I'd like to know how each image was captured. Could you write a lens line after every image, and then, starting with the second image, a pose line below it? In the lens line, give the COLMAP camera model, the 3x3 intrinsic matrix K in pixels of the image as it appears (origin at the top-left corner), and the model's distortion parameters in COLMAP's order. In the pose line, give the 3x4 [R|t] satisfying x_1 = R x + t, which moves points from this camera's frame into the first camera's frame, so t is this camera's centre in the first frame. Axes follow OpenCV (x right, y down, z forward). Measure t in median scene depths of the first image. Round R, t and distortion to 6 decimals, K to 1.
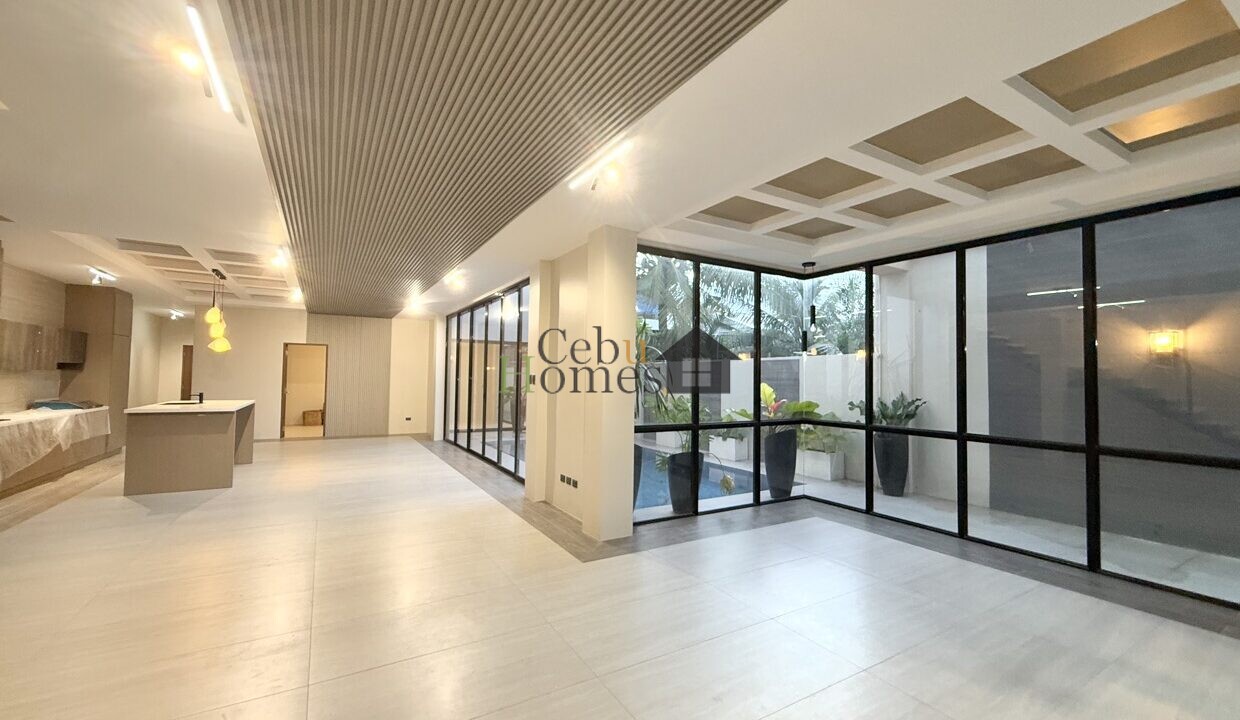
lens RADIAL K [[496.1, 0, 621.8], [0, 496.1, 362.3], [0, 0, 1]] dist [0.000537, -0.000013]
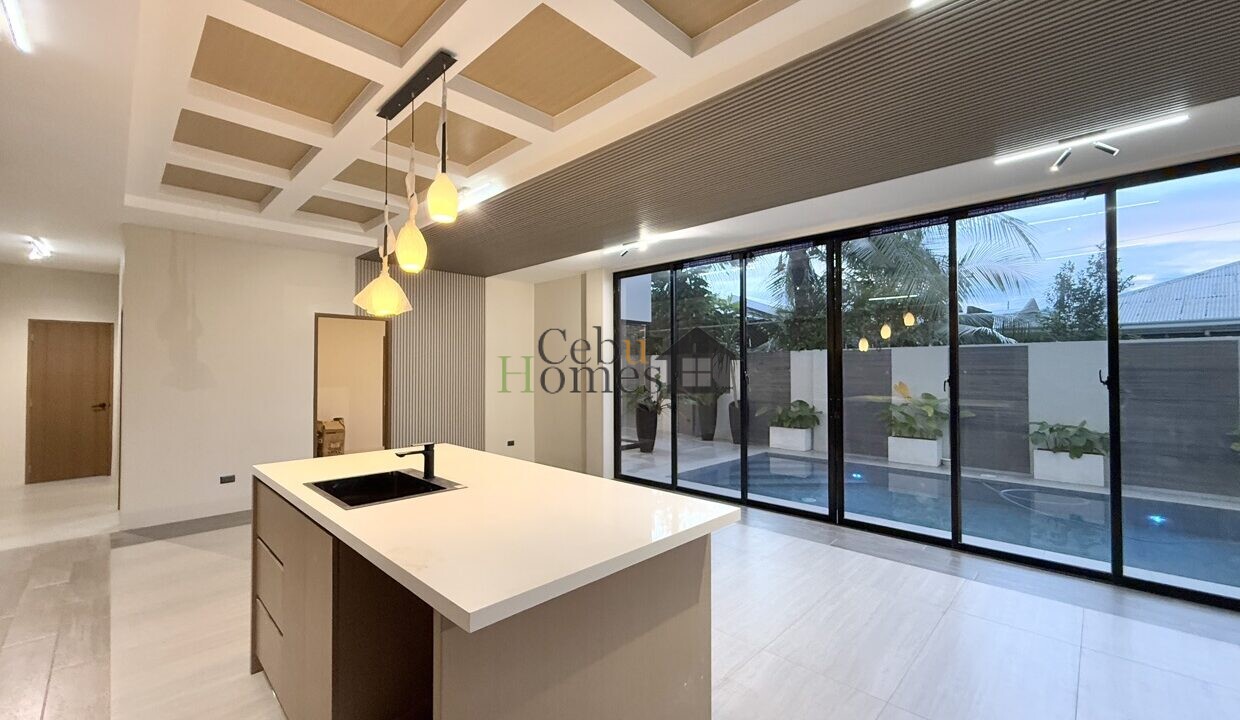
lens RADIAL K [[496.1, 0, 618.5], [0, 496.1, 361.4], [0, 0, 1]] dist [0.000537, -0.000013]
pose [[0.964526, -0.012527, 0.263691, -0.888768], [0.007108, 0.999744, 0.021494, 0.004307], [-0.263893, -0.018857, 0.964368, 0.732621]]
